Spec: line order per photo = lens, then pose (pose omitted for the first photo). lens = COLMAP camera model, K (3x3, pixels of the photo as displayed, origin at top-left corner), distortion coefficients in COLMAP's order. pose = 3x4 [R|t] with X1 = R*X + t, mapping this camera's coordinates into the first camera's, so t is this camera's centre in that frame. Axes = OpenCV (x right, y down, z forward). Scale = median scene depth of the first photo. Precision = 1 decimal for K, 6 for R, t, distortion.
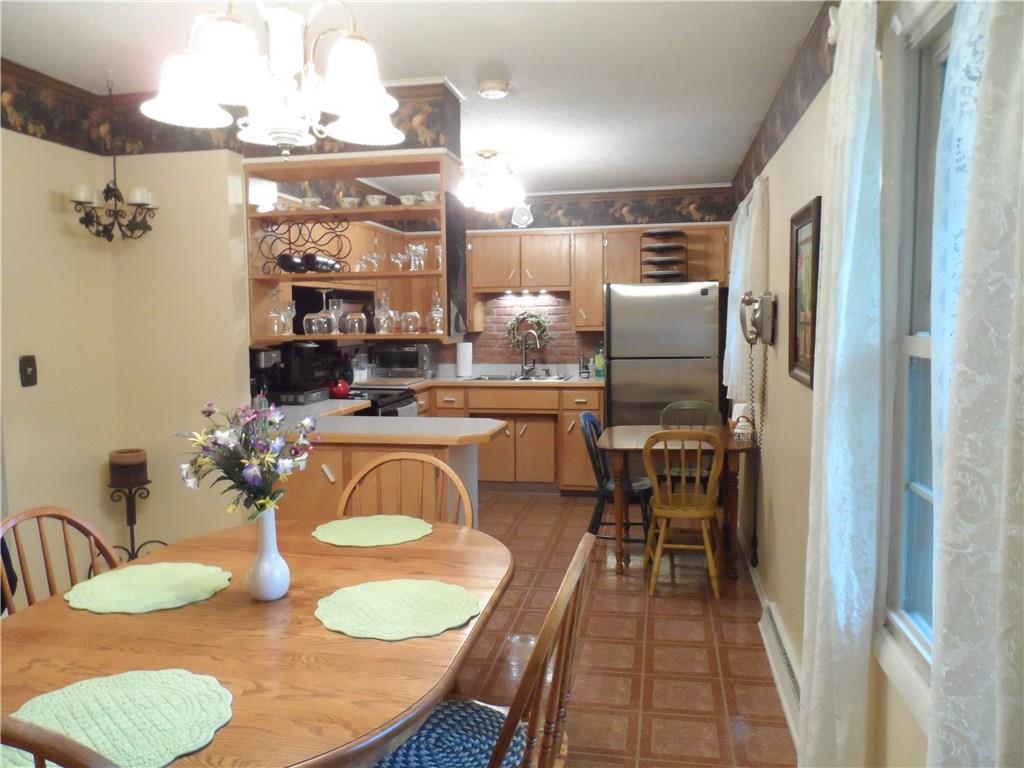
lens RADIAL K [[761.3, 0, 512.0], [0, 761.3, 384.0], [0, 0, 1]] dist [-0.018035, -0.004172]
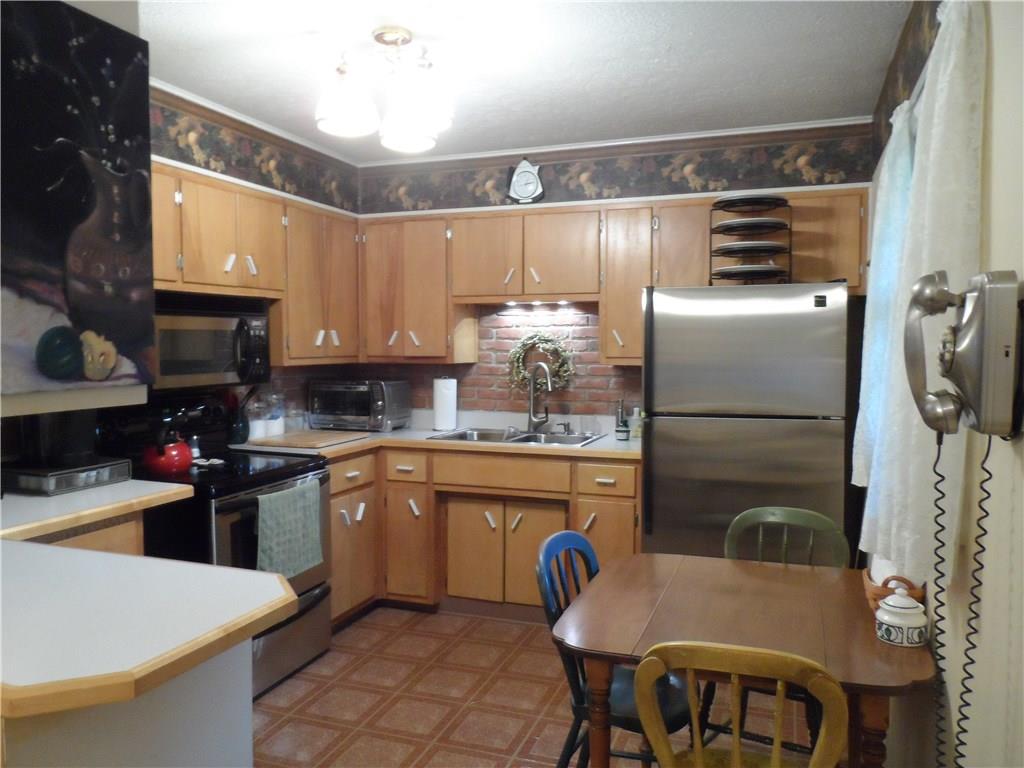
lens RADIAL K [[761.3, 0, 512.0], [0, 761.3, 384.0], [0, 0, 1]] dist [-0.018035, -0.004172]
pose [[0.987659, 0.020881, -0.155224, 0.105402], [-0.025764, 0.999232, -0.029511, -0.034071], [0.154489, 0.033146, 0.987438, 0.374533]]
